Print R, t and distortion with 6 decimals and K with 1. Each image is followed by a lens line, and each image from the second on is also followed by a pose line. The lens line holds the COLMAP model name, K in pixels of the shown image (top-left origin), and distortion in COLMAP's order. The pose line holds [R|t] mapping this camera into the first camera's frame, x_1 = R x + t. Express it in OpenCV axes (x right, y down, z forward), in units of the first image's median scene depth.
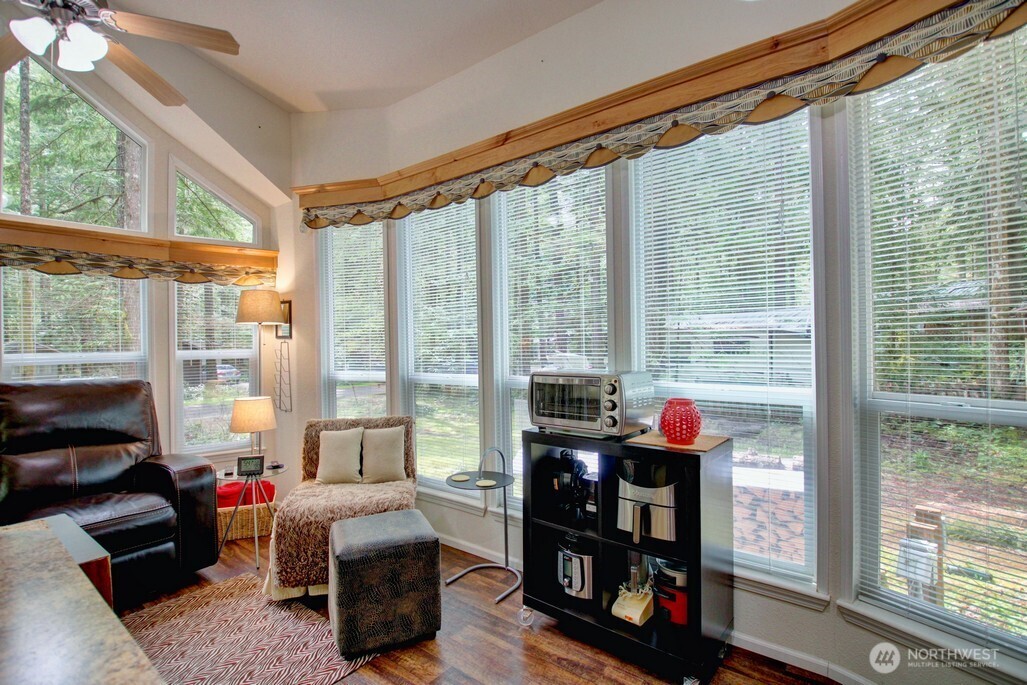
lens RADIAL K [[481.8, 0, 513.5], [0, 481.8, 342.5], [0, 0, 1]] dist [0.019673, -0.032170]
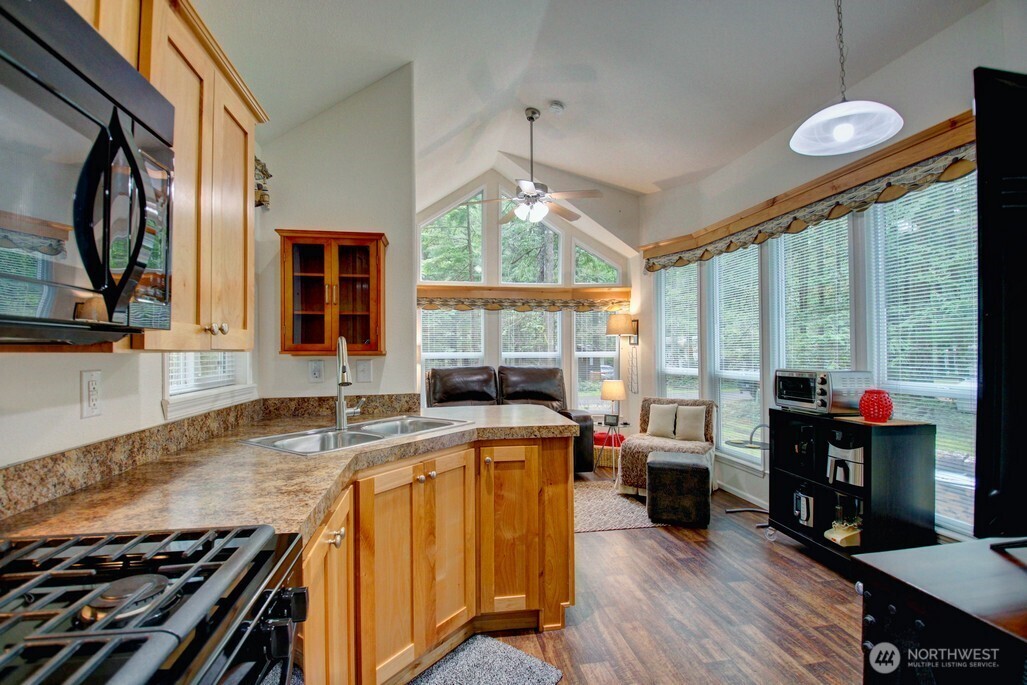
lens RADIAL K [[481.8, 0, 513.5], [0, 481.8, 342.5], [0, 0, 1]] dist [0.019673, -0.032170]
pose [[0.743439, 0.001069, -0.668803, 0.330182], [-0.009169, 0.999921, -0.008593, 0.000941], [0.668741, 0.012521, 0.743390, -0.486359]]
